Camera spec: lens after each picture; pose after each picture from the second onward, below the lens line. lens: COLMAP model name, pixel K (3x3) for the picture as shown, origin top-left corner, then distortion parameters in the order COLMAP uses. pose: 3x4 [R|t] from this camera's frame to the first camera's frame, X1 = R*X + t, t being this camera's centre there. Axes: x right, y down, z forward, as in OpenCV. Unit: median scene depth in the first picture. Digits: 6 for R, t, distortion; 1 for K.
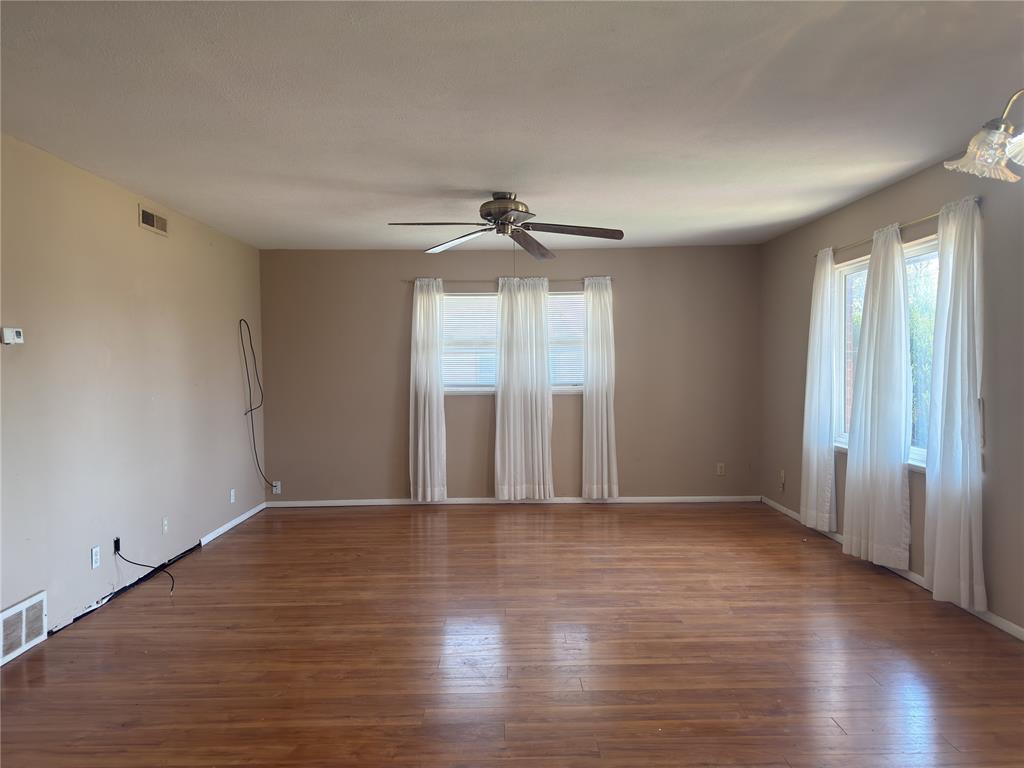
lens RADIAL K [[721.7, 0, 512.0], [0, 721.7, 384.0], [0, 0, 1]] dist [0.003307, 0.000753]
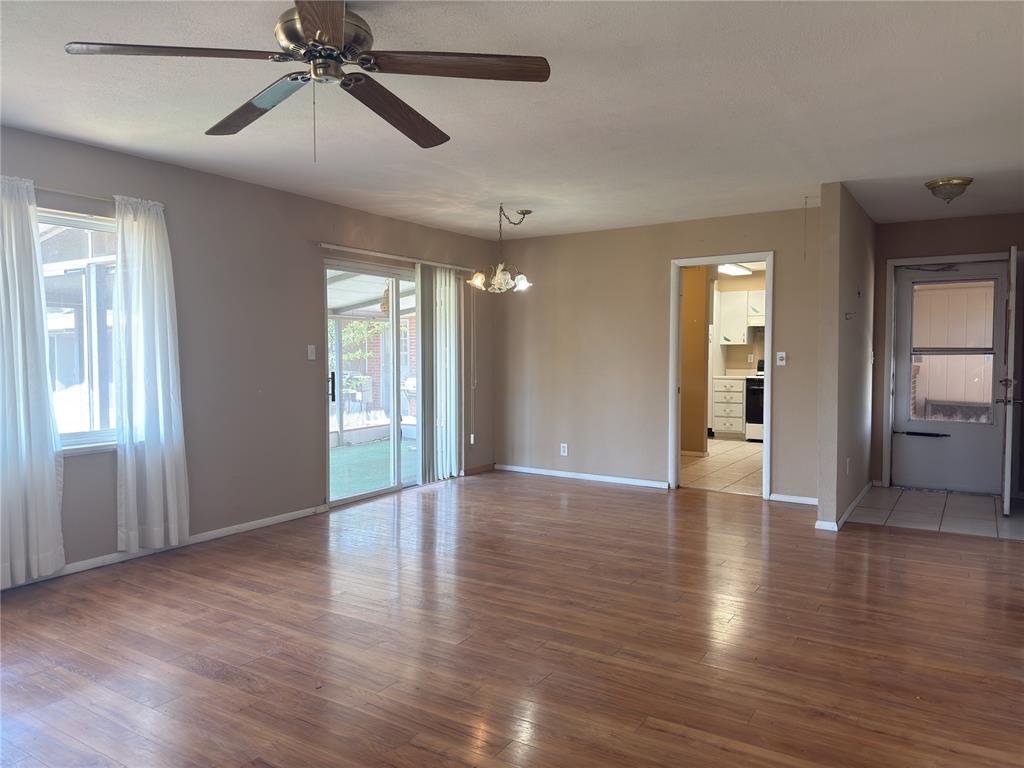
lens RADIAL K [[721.7, 0, 512.0], [0, 721.7, 384.0], [0, 0, 1]] dist [0.003307, 0.000753]
pose [[-0.835595, -0.013778, 0.549173, -0.461743], [0.024504, 0.997756, 0.062315, -0.018348], [-0.548799, 0.065527, -0.833382, 1.518298]]
